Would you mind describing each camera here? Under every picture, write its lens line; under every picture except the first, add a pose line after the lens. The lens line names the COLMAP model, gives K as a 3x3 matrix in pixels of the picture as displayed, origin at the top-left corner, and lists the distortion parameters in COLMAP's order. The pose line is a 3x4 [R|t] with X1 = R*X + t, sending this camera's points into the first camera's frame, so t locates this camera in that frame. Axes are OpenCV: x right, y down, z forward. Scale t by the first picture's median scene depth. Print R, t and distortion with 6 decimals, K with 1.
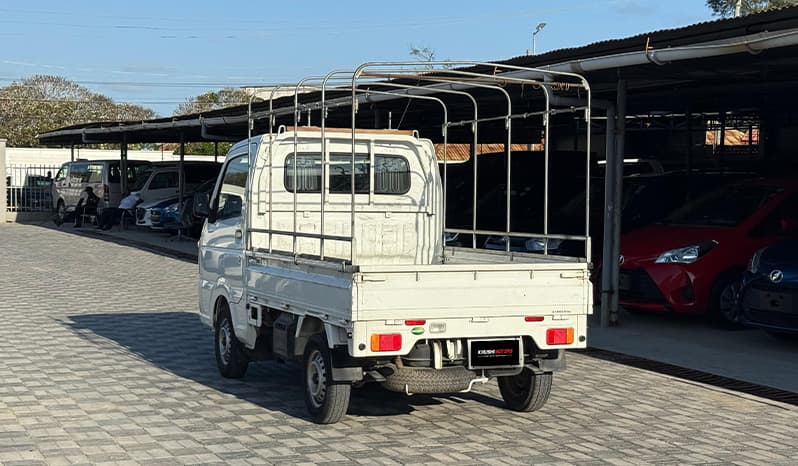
lens RADIAL K [[1263.7, 0, 397.6], [0, 1263.7, 230.5], [0, 0, 1]] dist [0.165005, 0.000000]
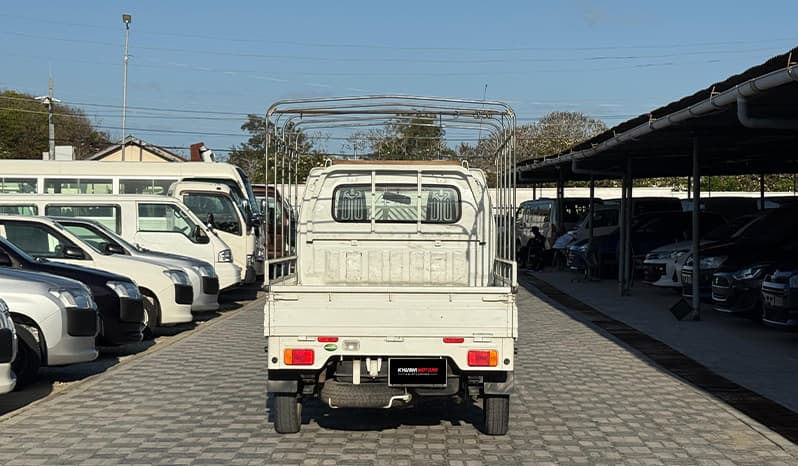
lens RADIAL K [[1383.9, 0, 398.1], [0, 1383.9, 234.8], [0, 0, 1]] dist [0.159318, 0.000000]
pose [[0.915567, -0.005175, -0.402133, 0.339172], [-0.006590, 0.999590, -0.027869, 0.010063], [0.402112, 0.028166, 0.915157, -0.036733]]
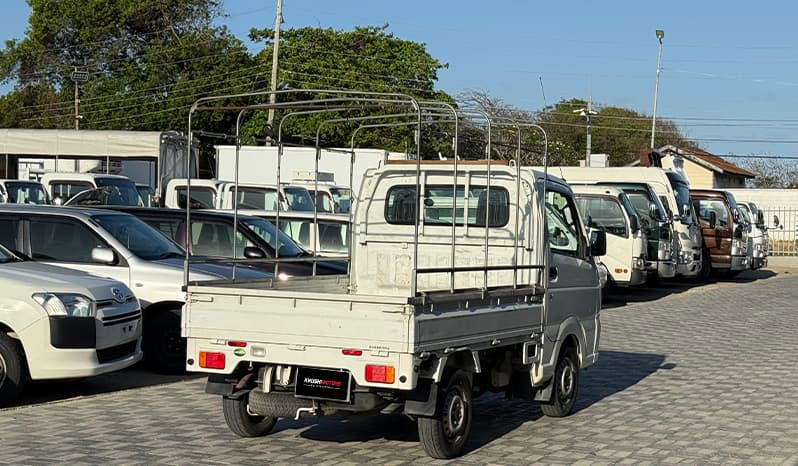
lens RADIAL K [[1263.7, 0, 396.7], [0, 1263.7, 262.1], [0, 0, 1]] dist [0.165005, 0.000000]
pose [[0.657004, 0.026417, -0.753424, 0.552600], [-0.037392, 0.999298, 0.002431, -0.001391], [0.752959, 0.026575, 0.657530, 0.255692]]
